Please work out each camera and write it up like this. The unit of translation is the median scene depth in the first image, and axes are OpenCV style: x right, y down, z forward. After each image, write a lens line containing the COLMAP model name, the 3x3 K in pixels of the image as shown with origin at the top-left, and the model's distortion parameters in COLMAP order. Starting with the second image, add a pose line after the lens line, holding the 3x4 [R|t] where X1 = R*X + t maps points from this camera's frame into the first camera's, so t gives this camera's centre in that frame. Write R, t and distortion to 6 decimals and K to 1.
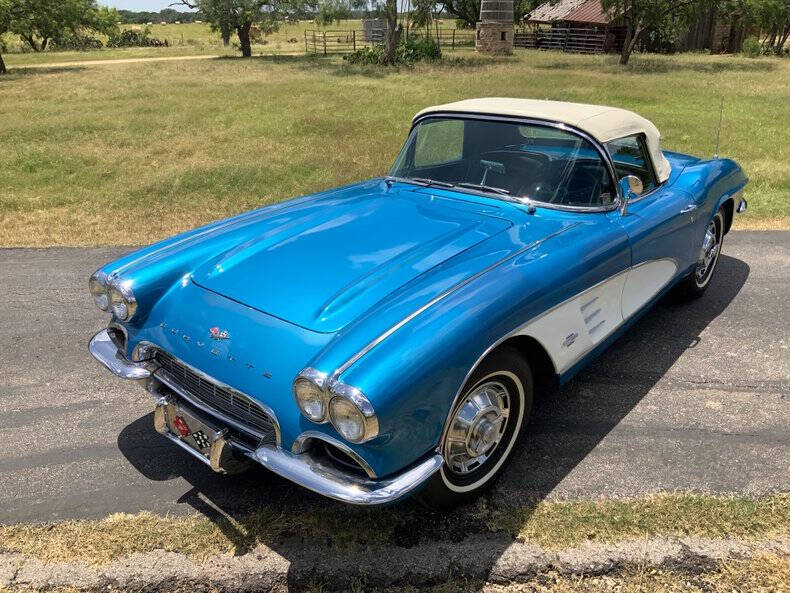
lens RADIAL K [[658.0, 0, 392.2], [0, 658.0, 300.5], [0, 0, 1]] dist [0.049843, -0.103642]
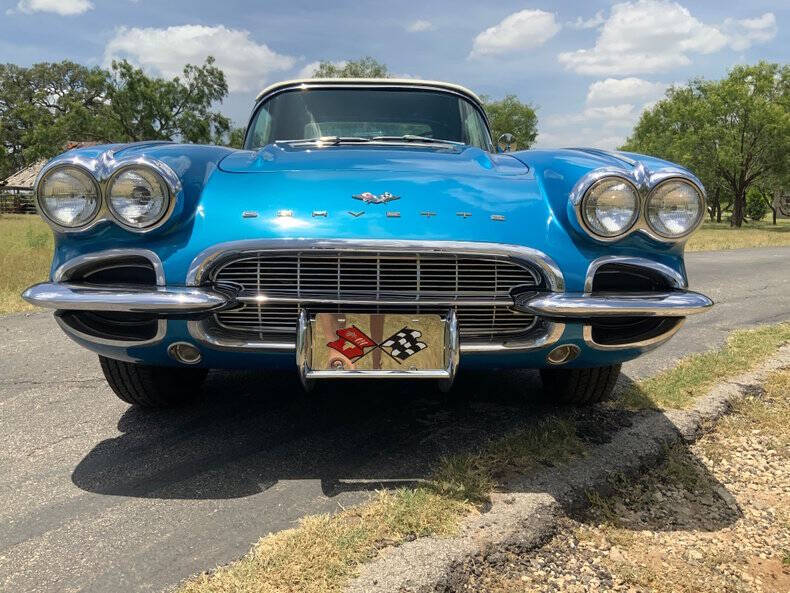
lens RADIAL K [[658.0, 0, 396.1], [0, 658.0, 295.1], [0, 0, 1]] dist [0.049843, -0.103642]
pose [[0.727037, -0.079701, 0.681957, -0.494673], [0.256735, 0.952747, -0.162358, 0.180557], [-0.636793, 0.293122, 0.713144, 0.357834]]
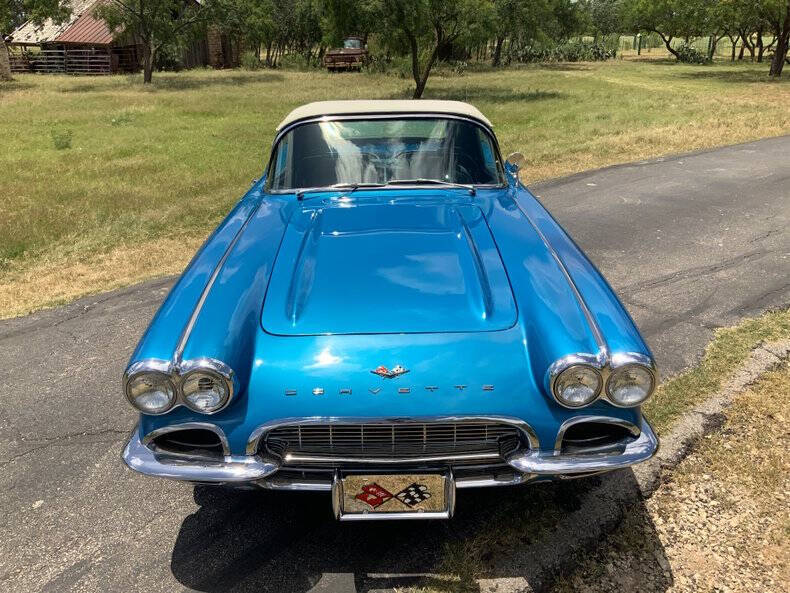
lens RADIAL K [[658.0, 0, 396.8], [0, 658.0, 296.9], [0, 0, 1]] dist [0.049843, -0.103642]
pose [[0.745890, -0.249159, 0.617712, -0.518976], [0.269146, 0.961059, 0.062655, -0.064377], [-0.609269, 0.119521, 0.783904, 0.212369]]
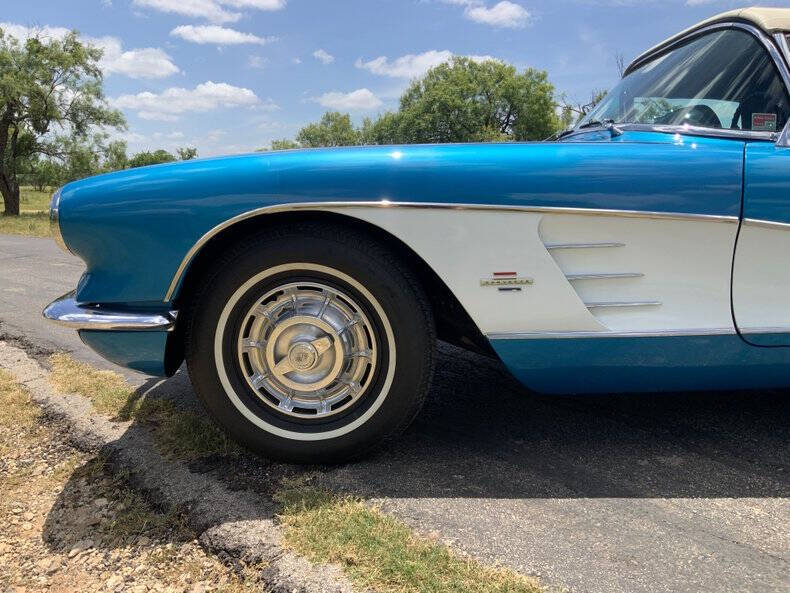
lens RADIAL K [[658.0, 0, 401.6], [0, 658.0, 313.3], [0, 0, 1]] dist [0.049843, -0.103642]
pose [[0.667723, 0.152910, -0.728536, 0.497500], [-0.300340, 0.950823, -0.075705, 0.123823], [0.681133, 0.269358, 0.680811, 0.400756]]
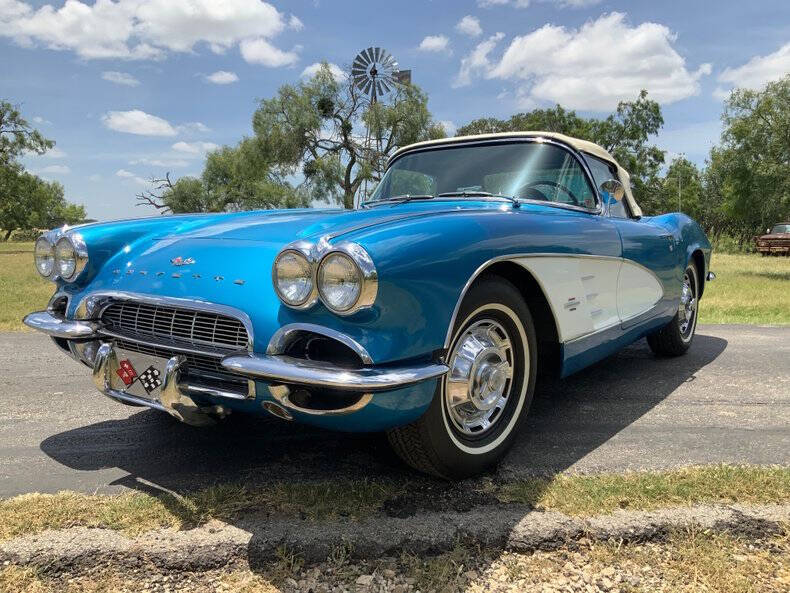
lens RADIAL K [[658.0, 0, 392.0], [0, 658.0, 302.8], [0, 0, 1]] dist [0.049843, -0.103642]
pose [[0.997427, 0.011083, 0.070832, -0.032692], [0.010279, 0.955667, -0.294270, 0.246205], [-0.070953, 0.294241, 0.953094, 0.113707]]
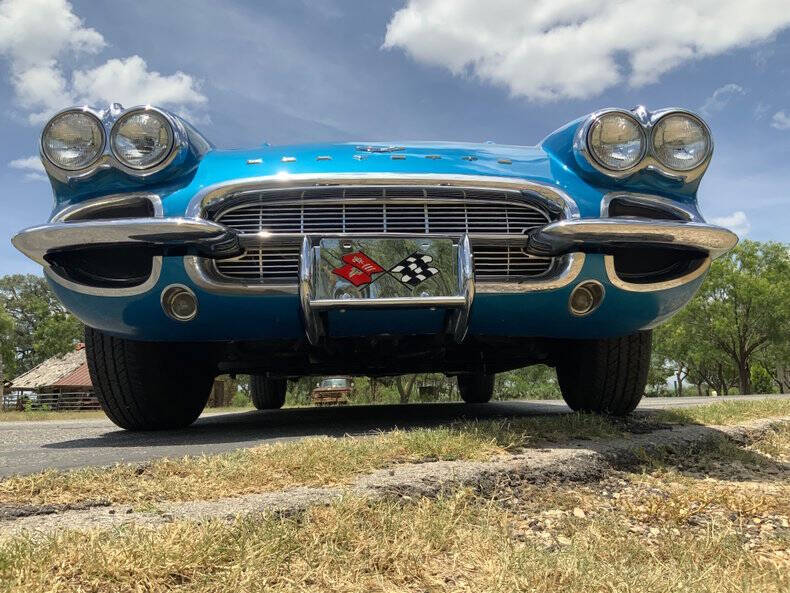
lens RADIAL K [[658.0, 0, 395.4], [0, 658.0, 292.1], [0, 0, 1]] dist [0.049843, -0.103642]
pose [[0.731389, 0.101026, 0.674436, -0.477960], [0.286725, 0.851754, -0.438525, 0.329784], [-0.618756, 0.514110, 0.593997, 0.447903]]
